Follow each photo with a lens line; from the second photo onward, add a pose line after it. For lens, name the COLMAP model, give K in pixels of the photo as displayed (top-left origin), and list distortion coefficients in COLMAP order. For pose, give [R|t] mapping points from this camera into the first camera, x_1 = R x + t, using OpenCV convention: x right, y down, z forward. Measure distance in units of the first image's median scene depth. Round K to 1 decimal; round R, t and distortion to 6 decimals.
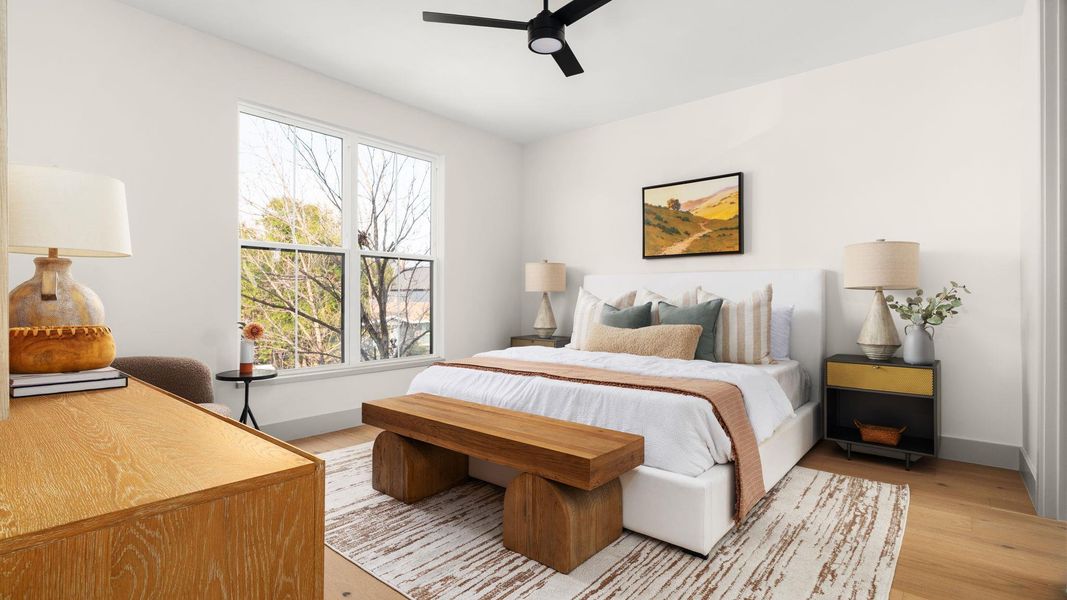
lens RADIAL K [[488.3, 0, 537.3], [0, 488.3, 301.1], [0, 0, 1]] dist [-0.001358, 0.000263]
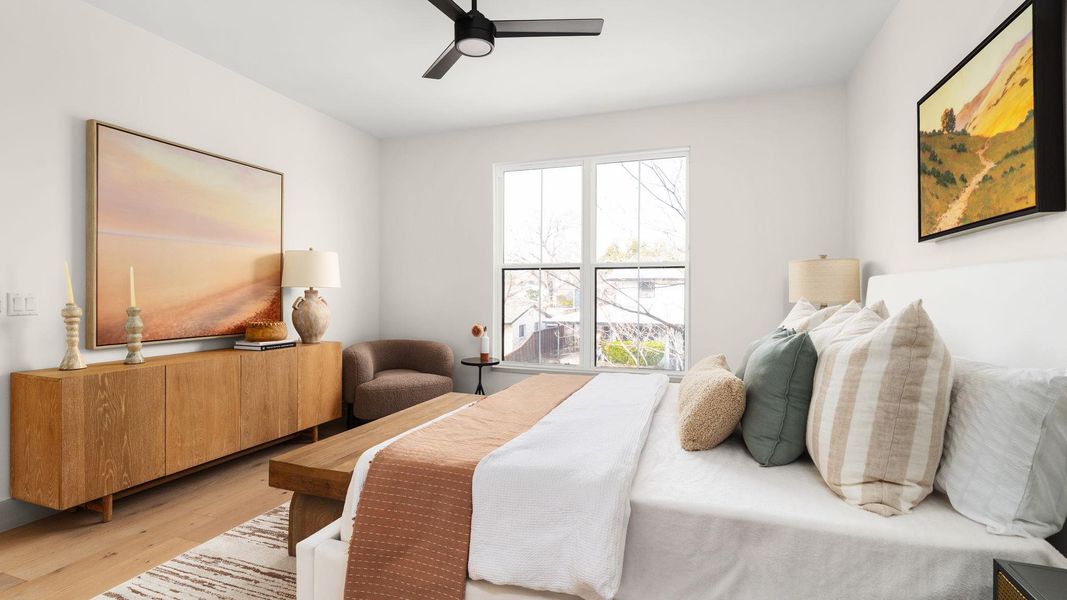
lens RADIAL K [[488.3, 0, 534.1], [0, 488.3, 295.0], [0, 0, 1]] dist [-0.001358, 0.000263]
pose [[0.352488, -0.000738, -0.935816, 0.591852], [-0.010015, 0.999939, -0.004561, -0.028767], [0.935763, 0.010980, 0.352459, 0.489852]]
